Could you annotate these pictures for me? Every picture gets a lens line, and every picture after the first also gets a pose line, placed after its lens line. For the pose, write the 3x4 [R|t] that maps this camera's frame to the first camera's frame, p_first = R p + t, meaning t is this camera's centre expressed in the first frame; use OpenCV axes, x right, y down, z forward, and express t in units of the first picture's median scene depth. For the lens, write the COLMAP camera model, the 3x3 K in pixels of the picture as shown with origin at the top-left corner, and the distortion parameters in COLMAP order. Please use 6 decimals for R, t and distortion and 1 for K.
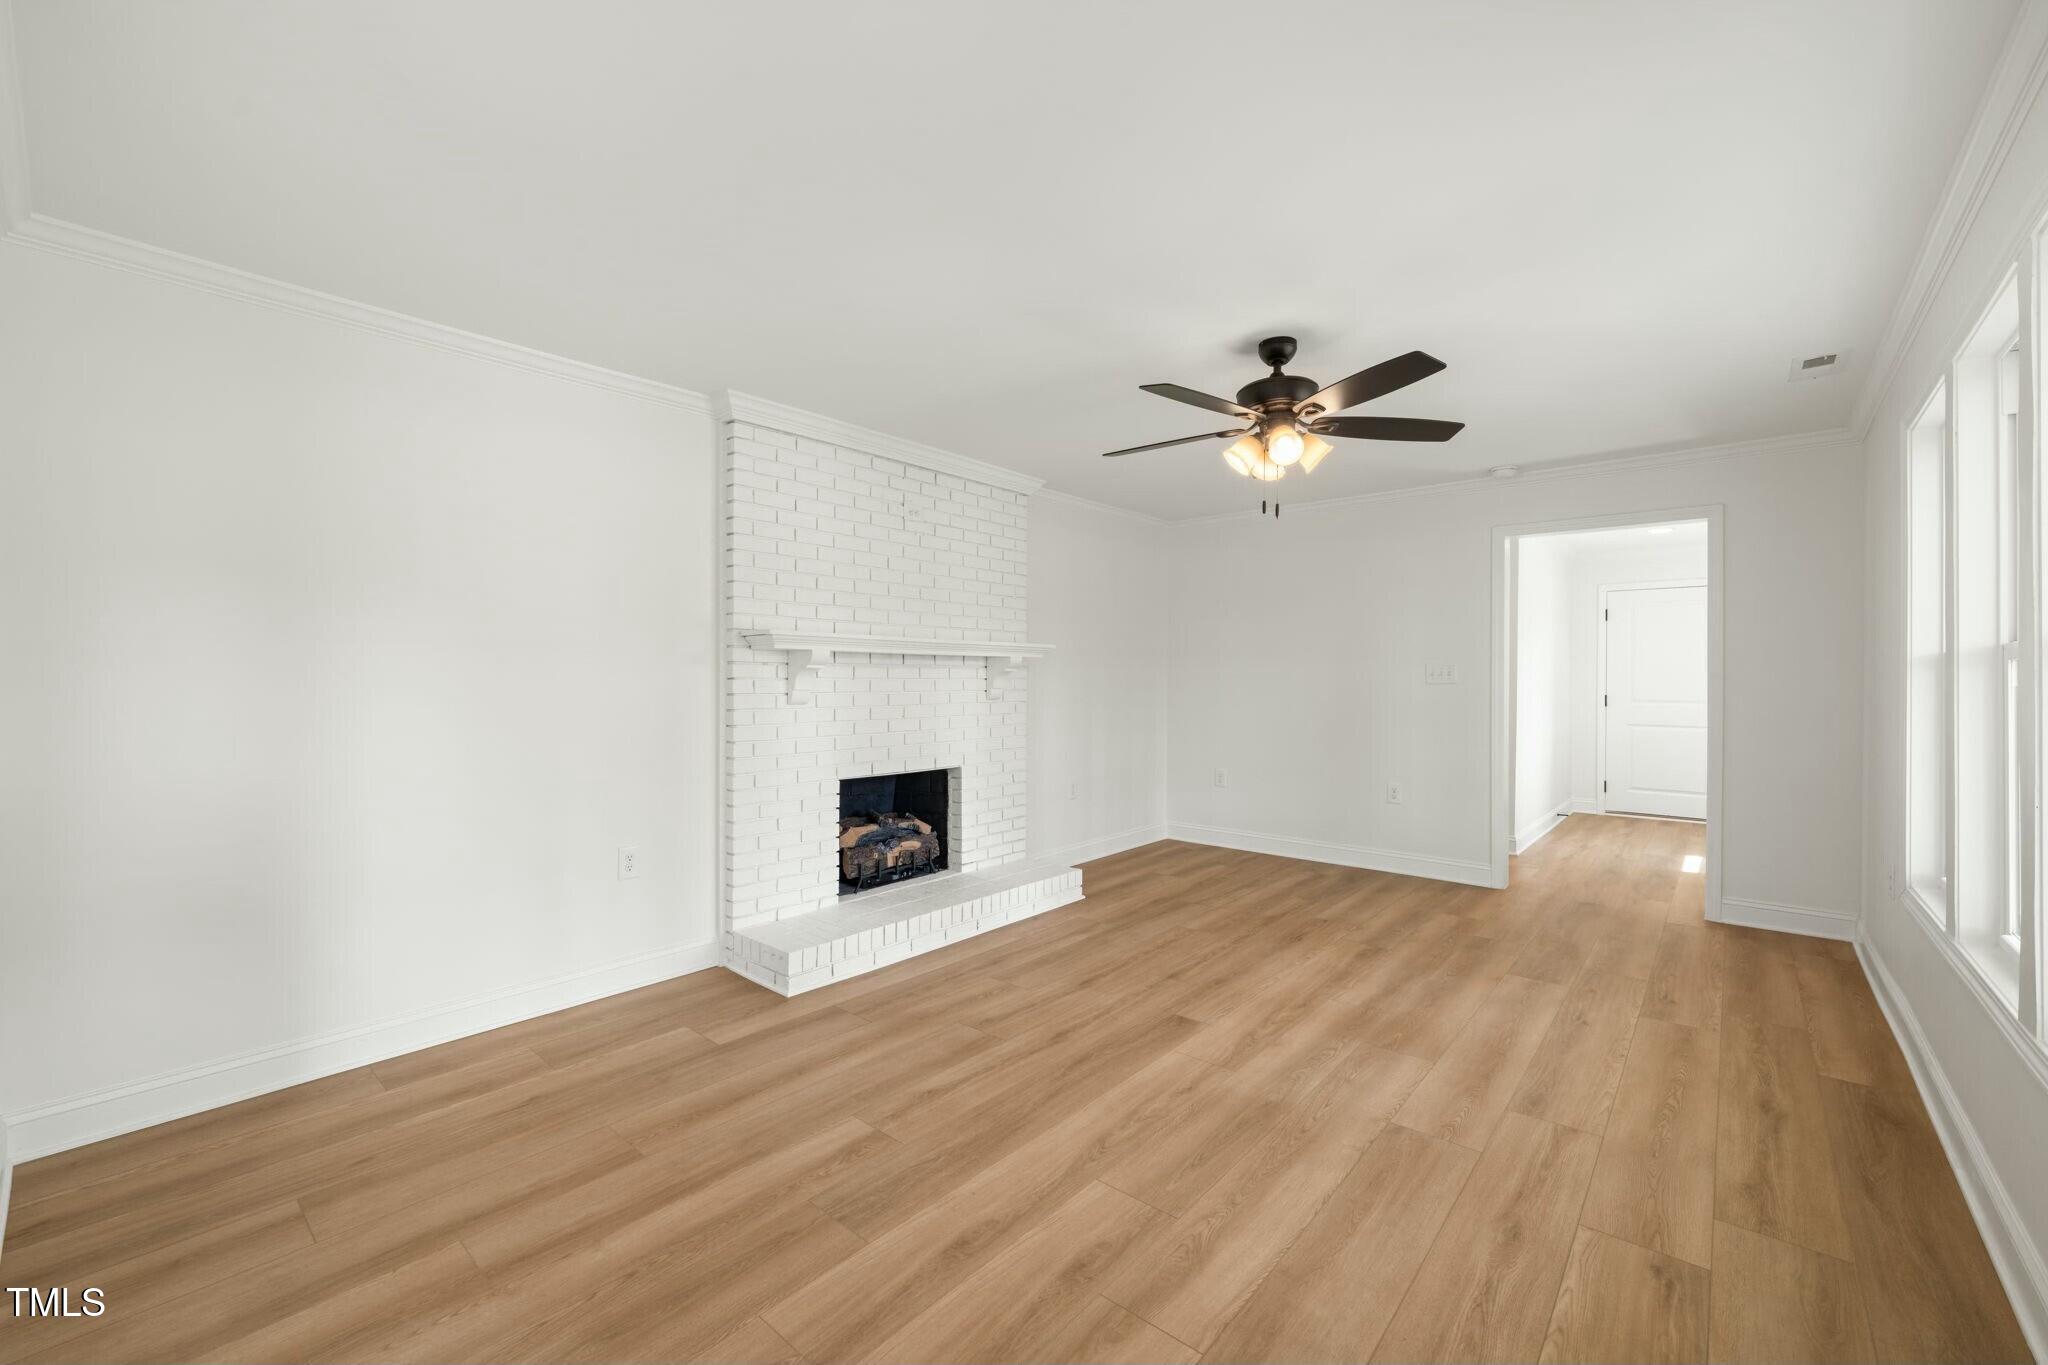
lens RADIAL K [[826.9, 0, 1031.2], [0, 826.9, 686.5], [0, 0, 1]] dist [-0.001397, -0.000196]
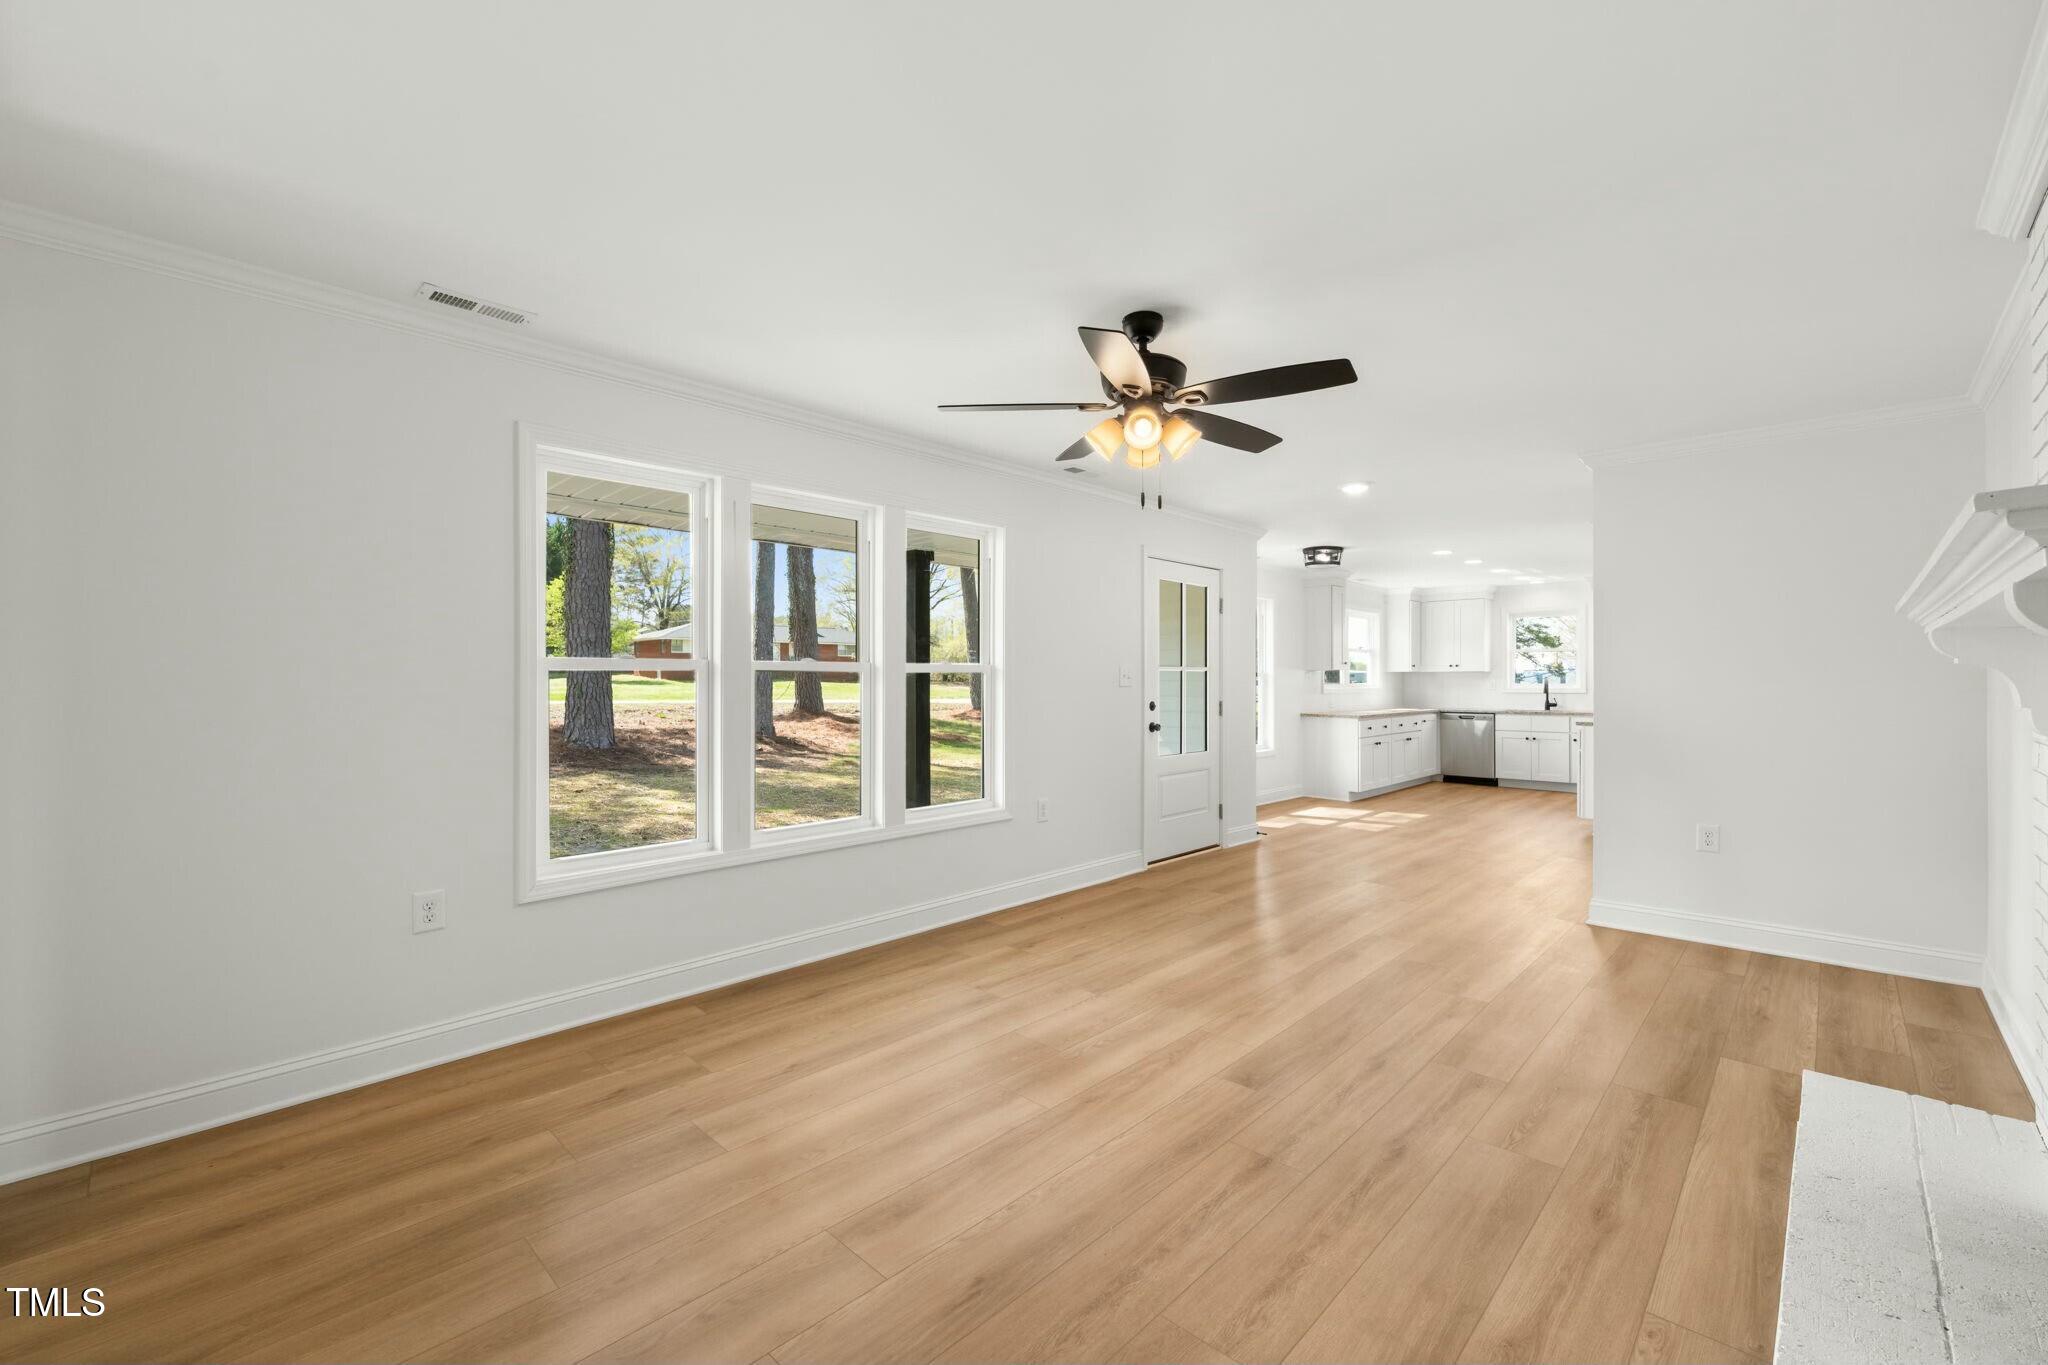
lens RADIAL K [[838.2, 0, 1045.3], [0, 838.2, 679.8], [0, 0, 1]] dist [-0.001105, -0.000122]
pose [[-0.998934, -0.001445, 0.046142, 0.354553], [-0.001169, 0.999981, 0.006007, -0.018290], [-0.046150, 0.005946, -0.998917, 1.892047]]
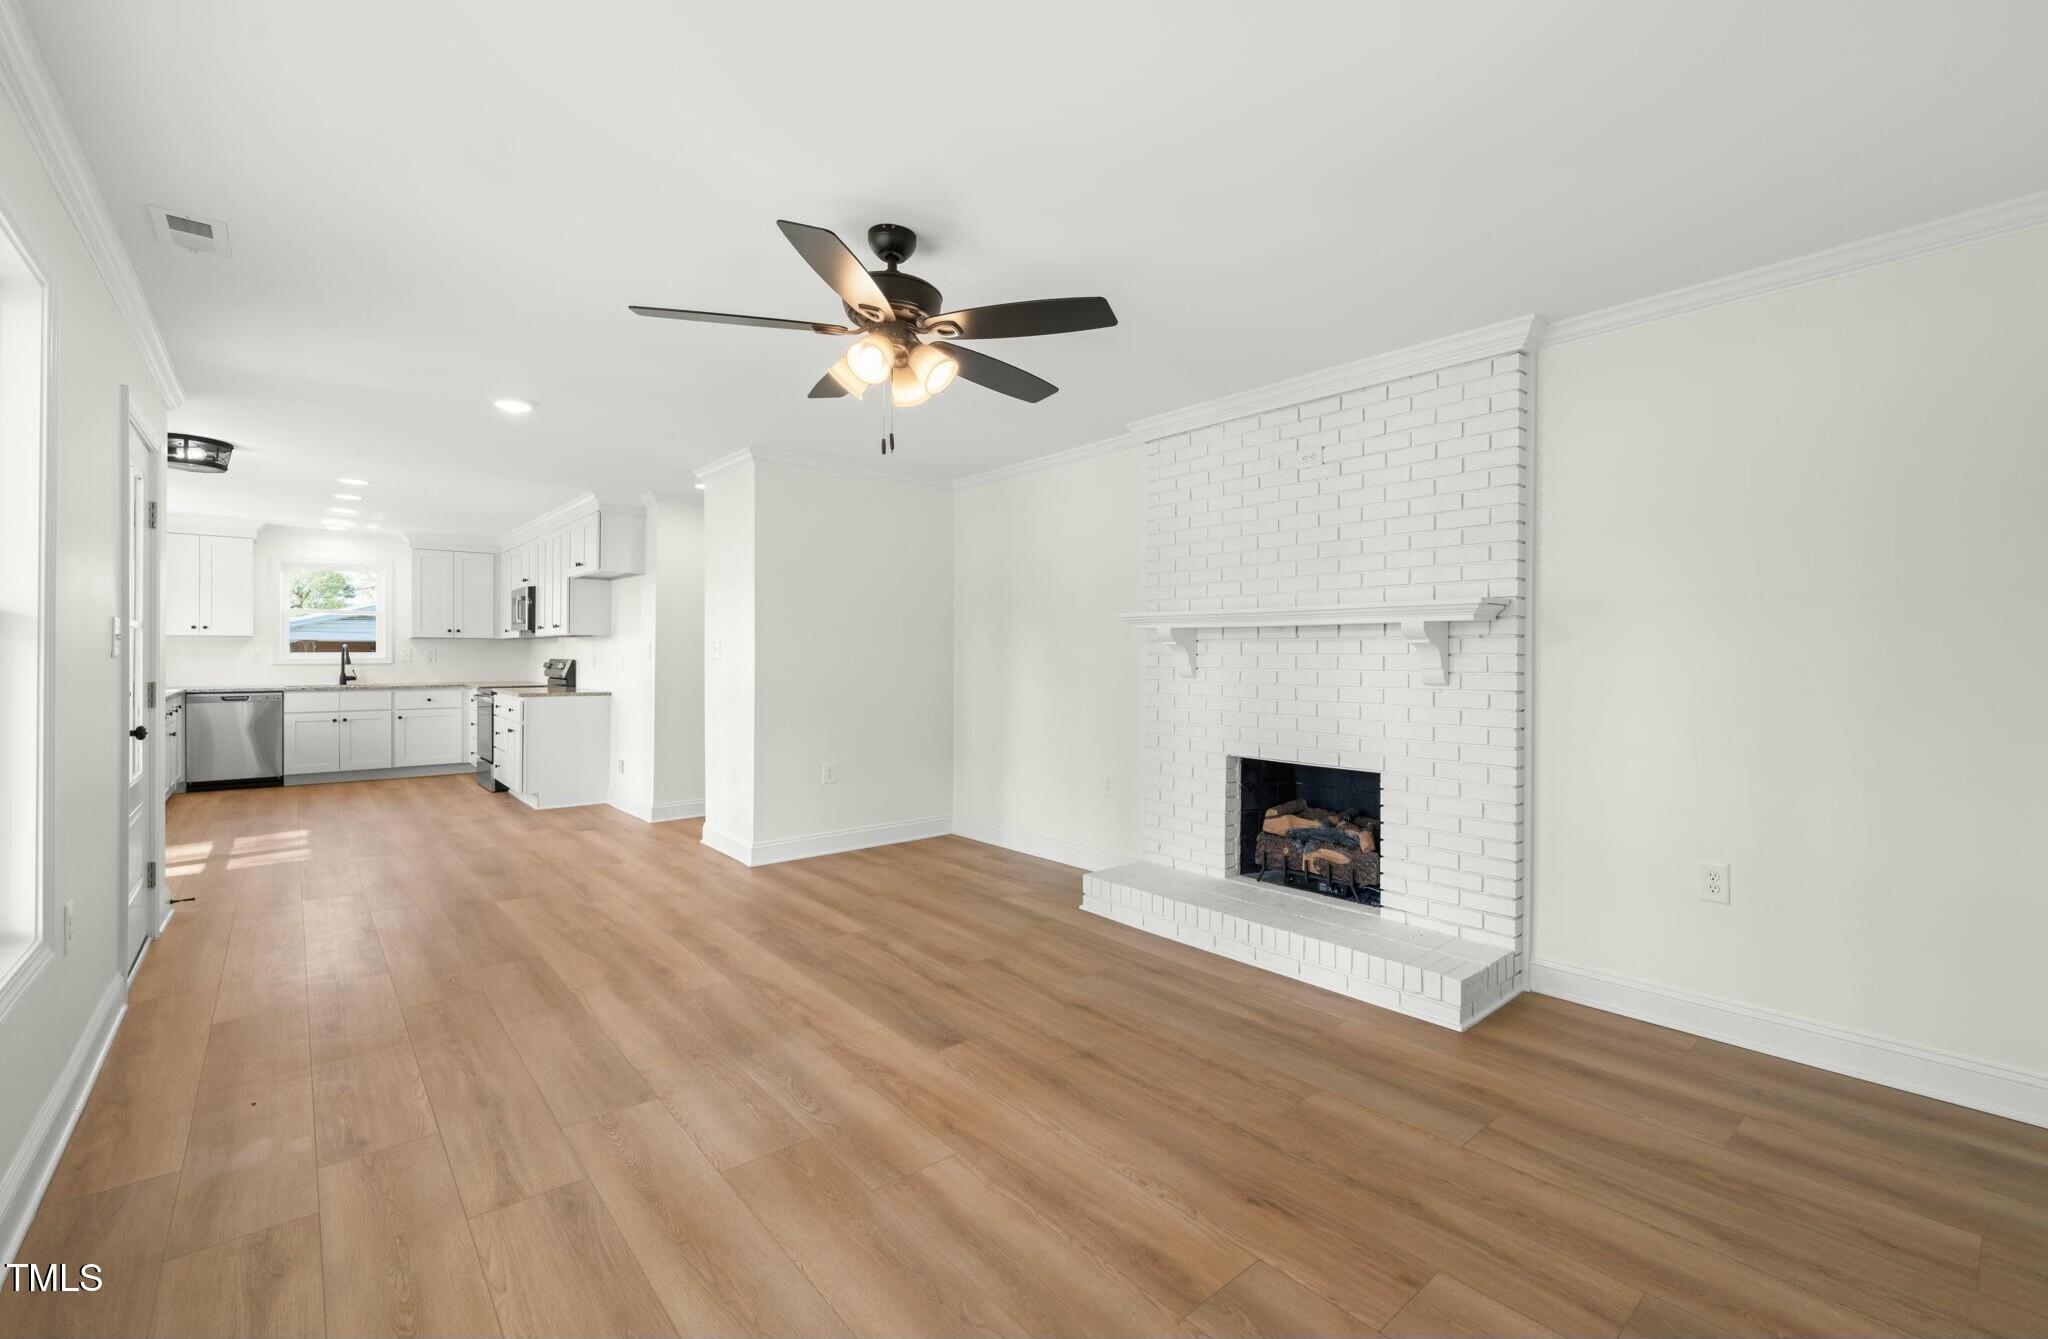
lens RADIAL K [[876.7, 0, 1105.6], [0, 876.7, 660.3], [0, 0, 1]] dist [0.000355, -0.000094]
pose [[-0.114005, 0.004322, -0.993471, 1.096099], [-0.012548, 0.999905, 0.005790, -0.008448], [0.993401, 0.013126, -0.113940, 1.275472]]
